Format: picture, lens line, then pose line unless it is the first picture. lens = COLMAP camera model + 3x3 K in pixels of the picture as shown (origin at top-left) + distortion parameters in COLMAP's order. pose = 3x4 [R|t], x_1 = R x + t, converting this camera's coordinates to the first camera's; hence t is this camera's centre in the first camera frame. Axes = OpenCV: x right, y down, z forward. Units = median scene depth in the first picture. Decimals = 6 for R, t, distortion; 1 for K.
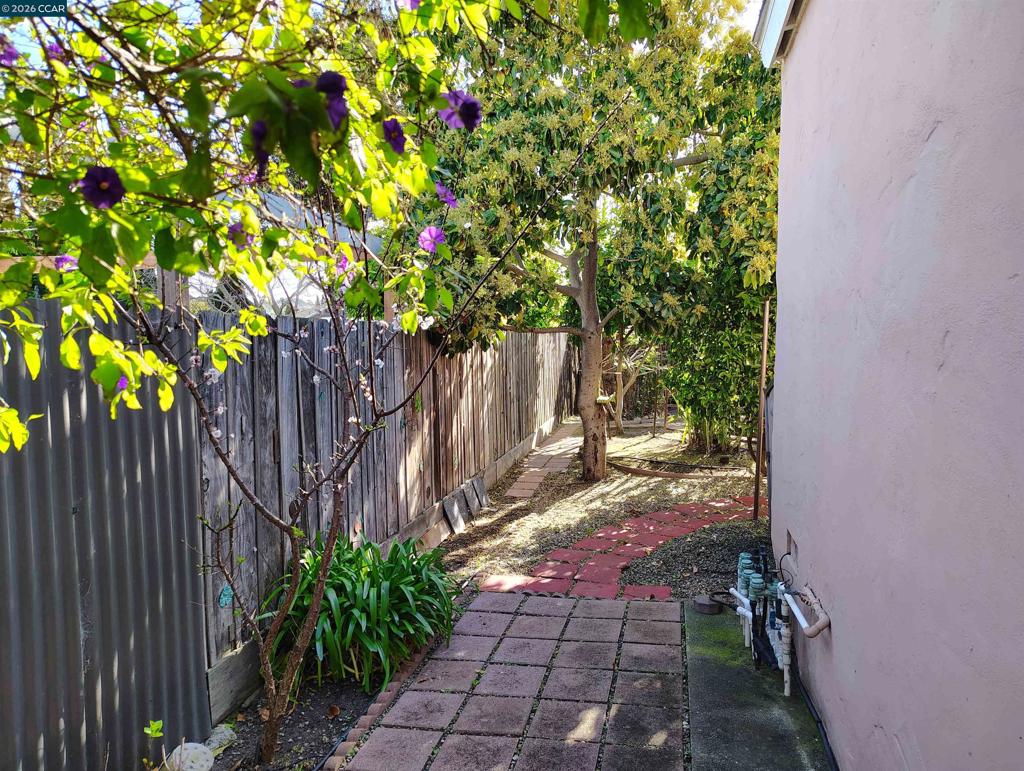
lens RADIAL K [[707.6, 0, 514.9], [0, 707.6, 398.0], [0, 0, 1]] dist [0.030928, -0.029318]
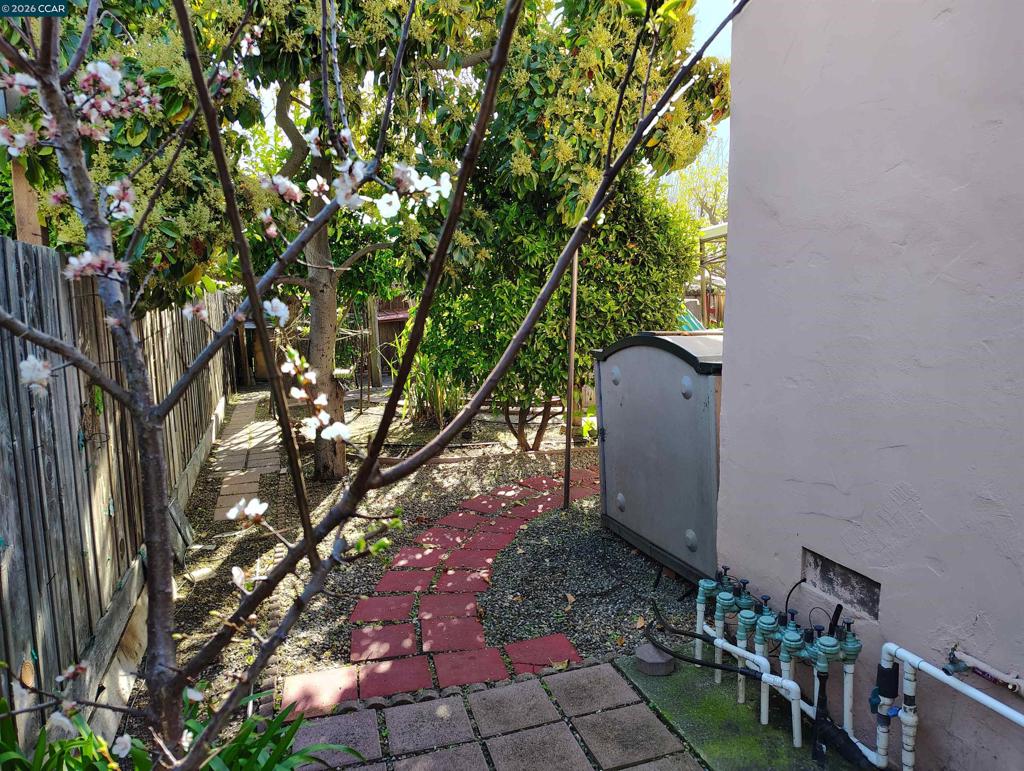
lens RADIAL K [[709.8, 0, 521.4], [0, 709.8, 392.5], [0, 0, 1]] dist [0.050859, -0.035548]
pose [[0.862319, -0.064216, 0.502278, -0.125554], [0.044028, 0.997678, 0.051965, -0.011560], [-0.504448, -0.022696, 0.863143, 0.317752]]
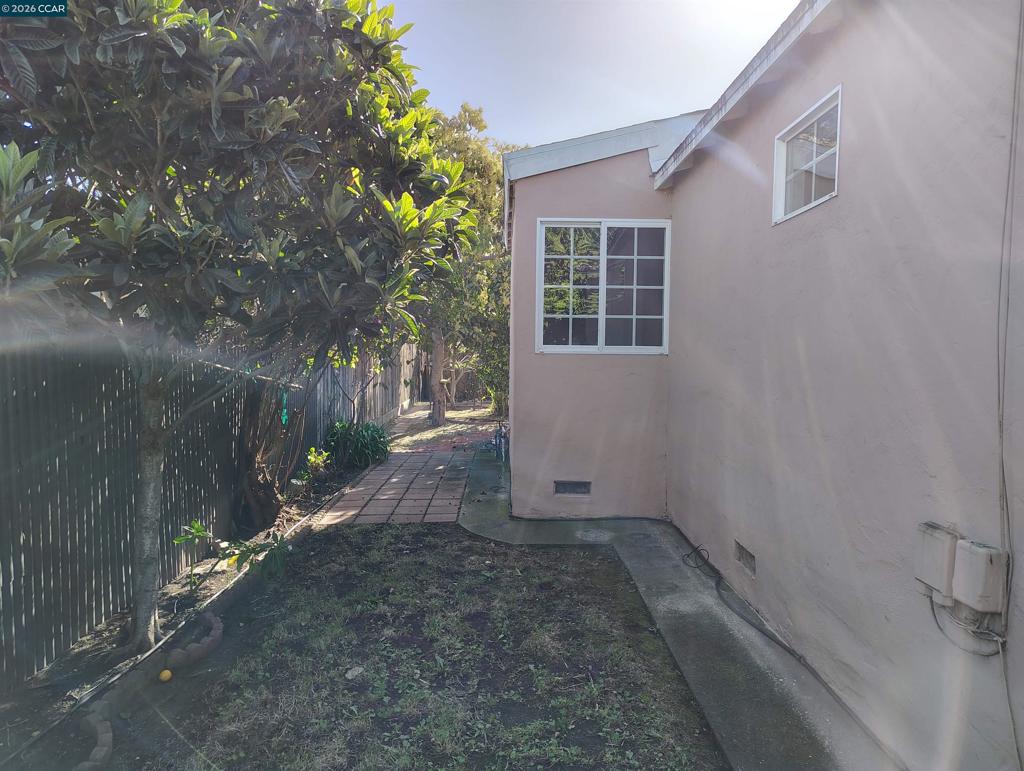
lens RADIAL K [[707.6, 0, 514.9], [0, 707.6, 398.0], [0, 0, 1]] dist [0.030928, -0.029318]
pose [[0.973069, 0.012180, 0.230192, -0.153482], [-0.008898, 0.999844, -0.015287, 0.094641], [-0.230342, 0.012827, 0.973025, -1.075983]]
